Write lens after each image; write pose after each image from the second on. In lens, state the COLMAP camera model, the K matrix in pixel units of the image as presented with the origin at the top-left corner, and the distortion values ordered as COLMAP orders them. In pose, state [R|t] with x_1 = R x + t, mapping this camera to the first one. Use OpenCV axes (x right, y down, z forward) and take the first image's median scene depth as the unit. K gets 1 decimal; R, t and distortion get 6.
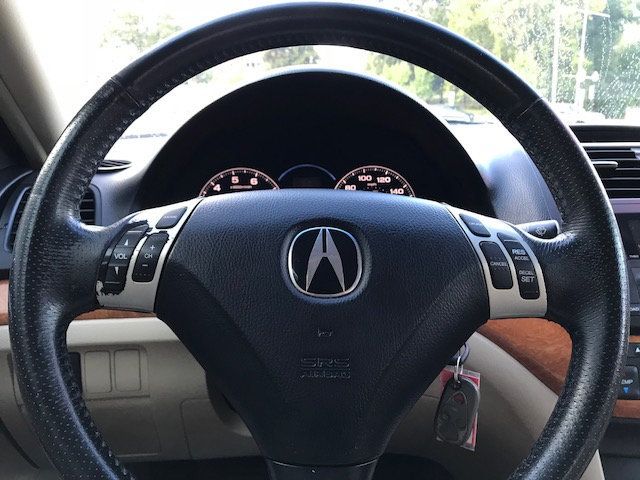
lens RADIAL K [[536.6, 0, 316.4], [0, 536.6, 240.7], [0, 0, 1]] dist [0.011499, -0.015713]
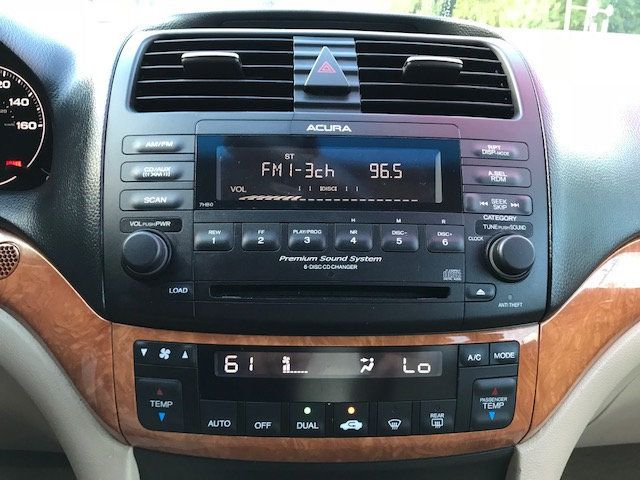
lens RADIAL K [[536.6, 0, 319.1], [0, 536.6, 238.0], [0, 0, 1]] dist [0.011499, -0.015713]
pose [[0.999787, 0.018689, 0.008700, 0.792920], [-0.019566, 0.993177, 0.114959, -0.006666], [-0.006492, -0.115105, 0.993332, 0.419787]]
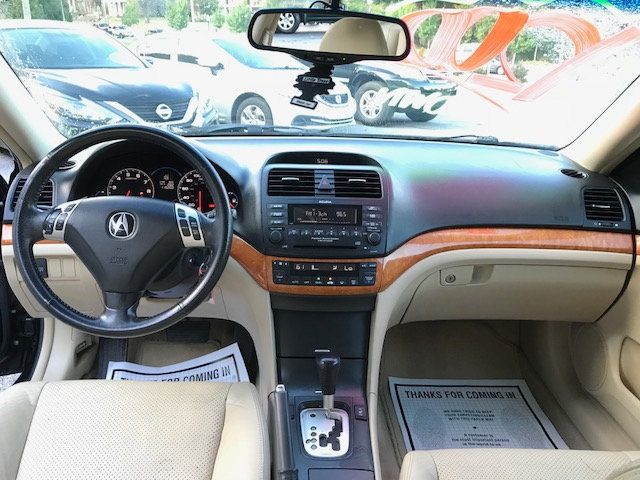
lens RADIAL K [[553.8, 0, 322.9], [0, 553.8, 238.4], [0, 0, 1]] dist [-0.031799, -0.004683]
pose [[0.999607, 0.027122, 0.007070, 0.785868], [-0.027704, 0.994348, 0.102488, -0.163720], [-0.004251, -0.102644, 0.994709, -1.418104]]
